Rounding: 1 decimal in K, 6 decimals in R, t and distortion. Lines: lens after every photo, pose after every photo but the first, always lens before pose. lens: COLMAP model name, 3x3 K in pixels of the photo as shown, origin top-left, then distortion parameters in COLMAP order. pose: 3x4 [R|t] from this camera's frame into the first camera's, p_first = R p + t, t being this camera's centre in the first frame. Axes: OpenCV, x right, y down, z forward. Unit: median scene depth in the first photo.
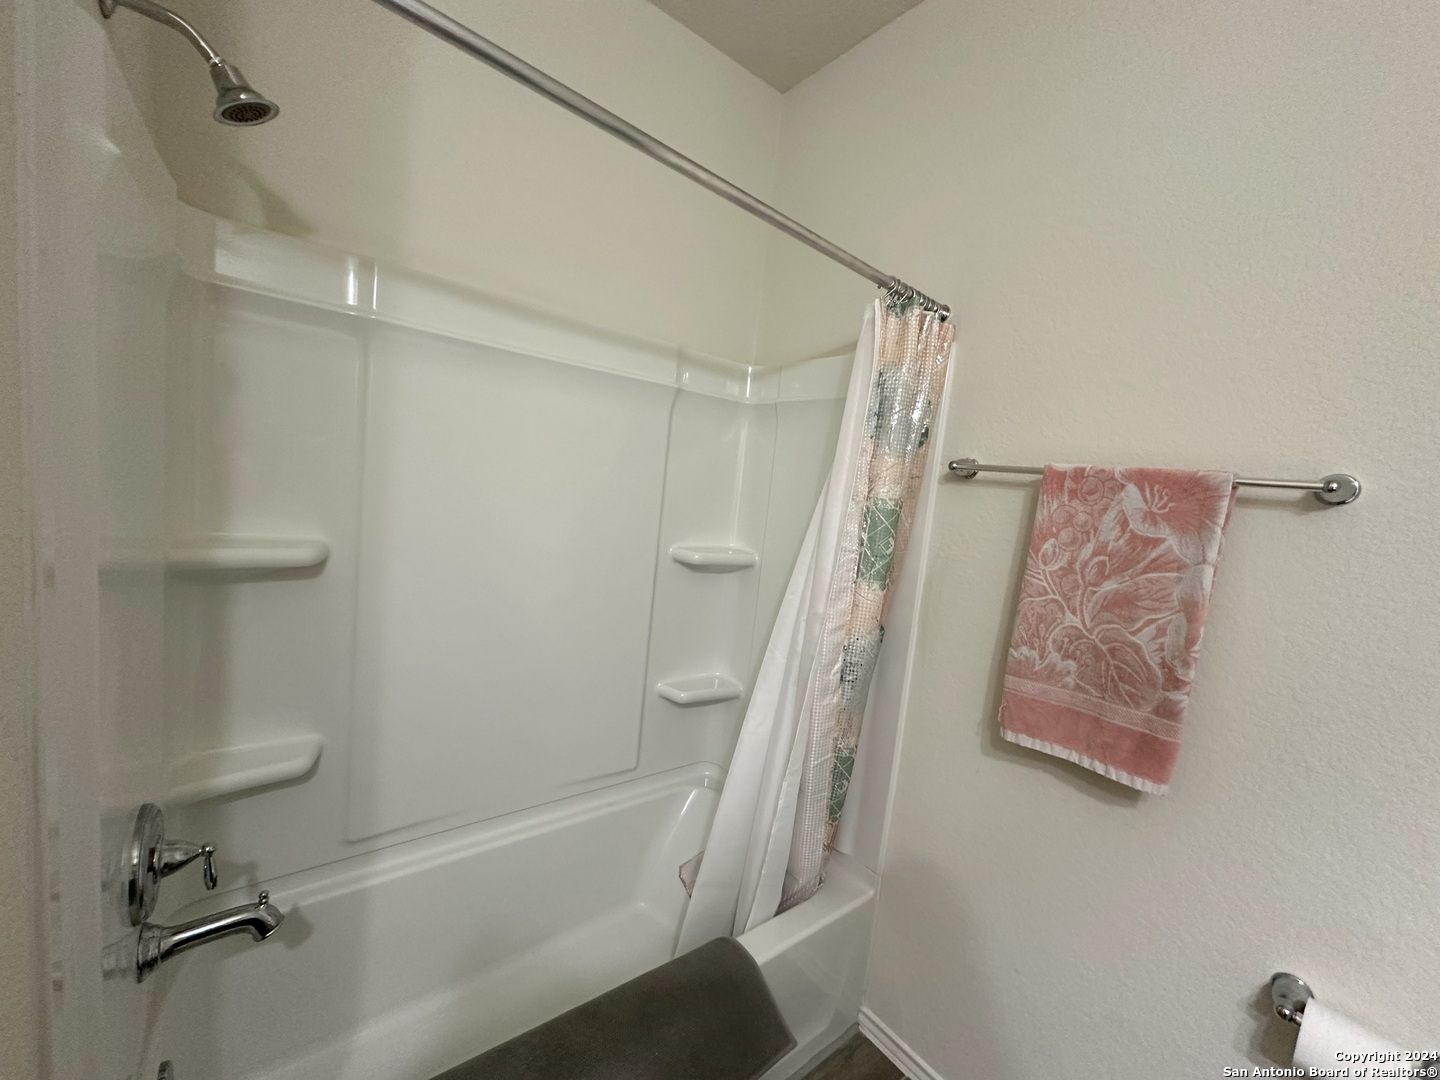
lens RADIAL K [[582.5, 0, 713.4], [0, 582.5, 544.7], [0, 0, 1]] dist [0.003210, 0.000314]
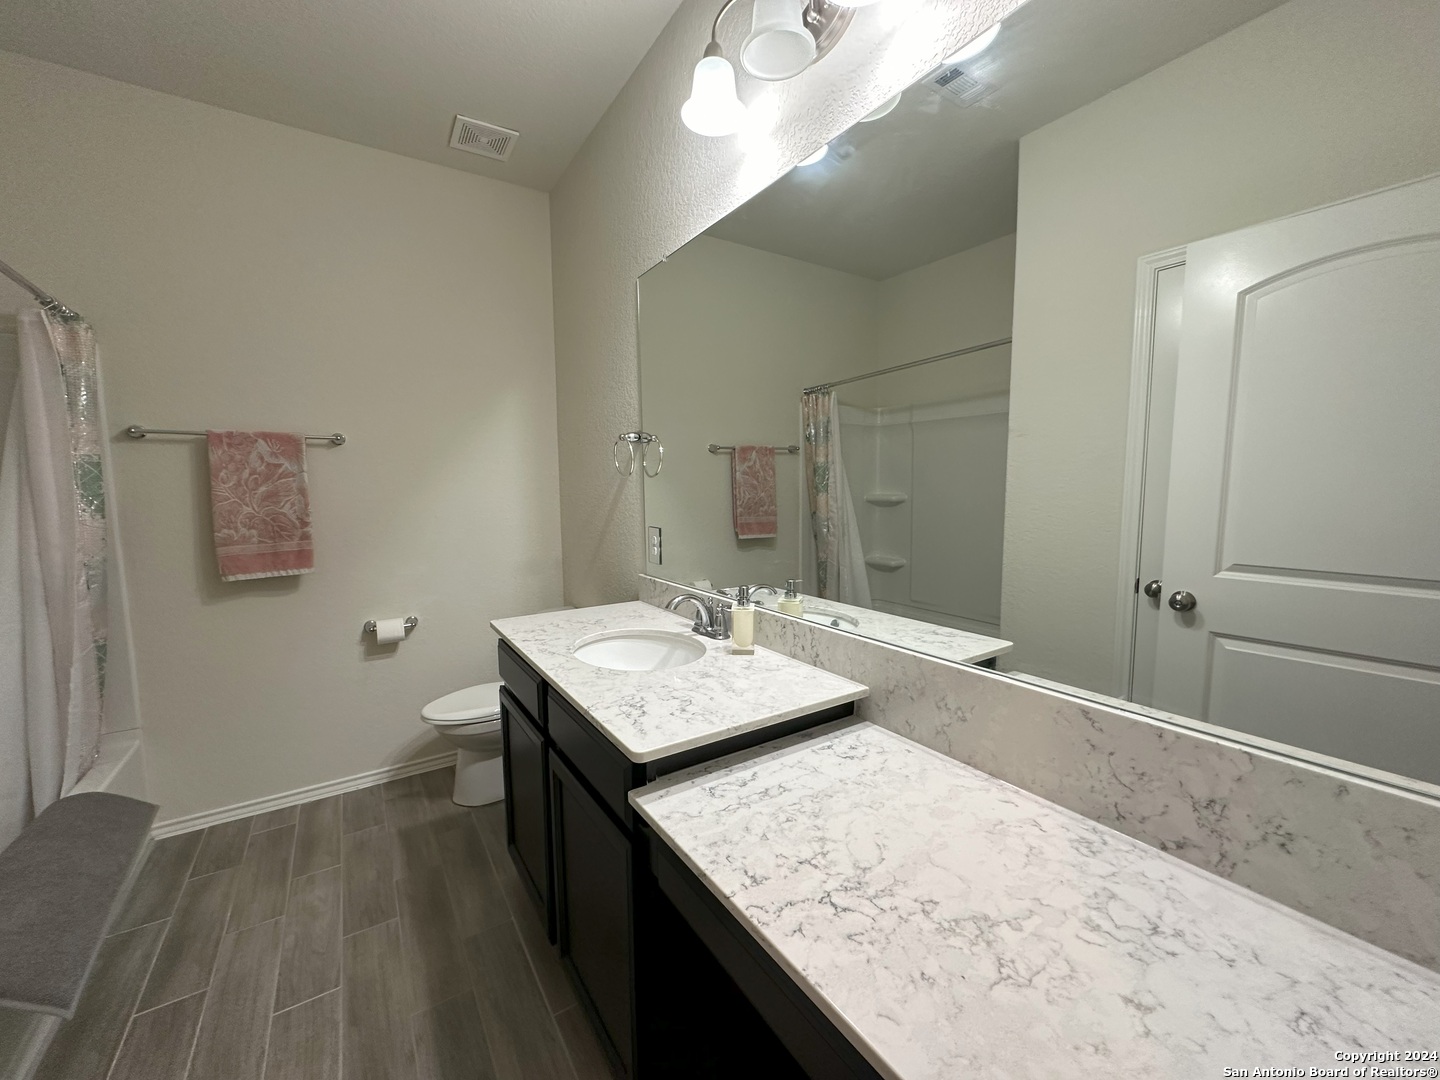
lens RADIAL K [[582.5, 0, 717.5], [0, 582.5, 543.7], [0, 0, 1]] dist [0.003210, 0.000314]
pose [[0.100831, -0.207377, 0.973051, -1.195566], [0.125553, 0.972868, 0.194328, 0.058238], [-0.986950, 0.102576, 0.124133, -0.820152]]
